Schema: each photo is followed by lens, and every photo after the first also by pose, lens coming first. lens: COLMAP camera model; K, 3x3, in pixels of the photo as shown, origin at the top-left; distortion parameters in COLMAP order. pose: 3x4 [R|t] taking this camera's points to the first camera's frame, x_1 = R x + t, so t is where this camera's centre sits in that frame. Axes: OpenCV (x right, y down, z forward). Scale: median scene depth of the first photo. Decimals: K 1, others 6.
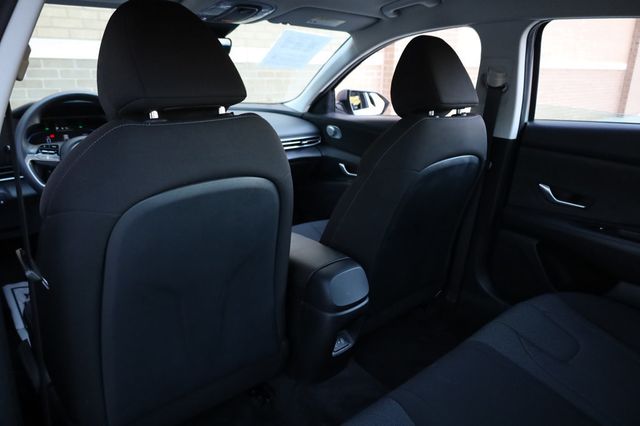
lens RADIAL K [[434.4, 0, 320.0], [0, 434.4, 213.0], [0, 0, 1]] dist [-0.005162, 0.000580]
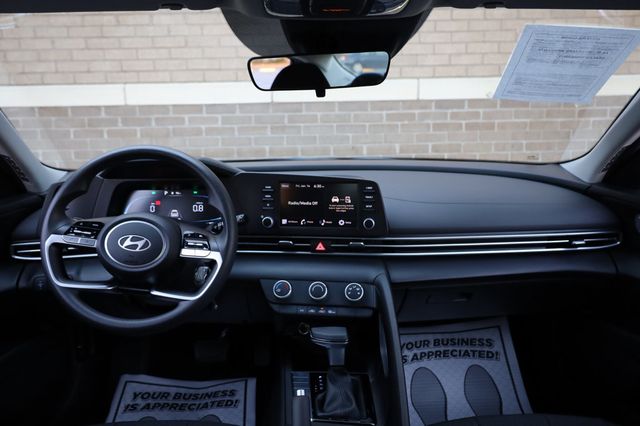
lens RADIAL K [[496.6, 0, 320.0], [0, 496.6, 213.0], [0, 0, 1]] dist [-0.007430, -0.000911]
pose [[0.773763, 0.099083, -0.625679, 0.089777], [-0.171055, 0.983682, -0.055763, -0.113511], [0.609944, 0.150172, 0.778085, 0.362298]]
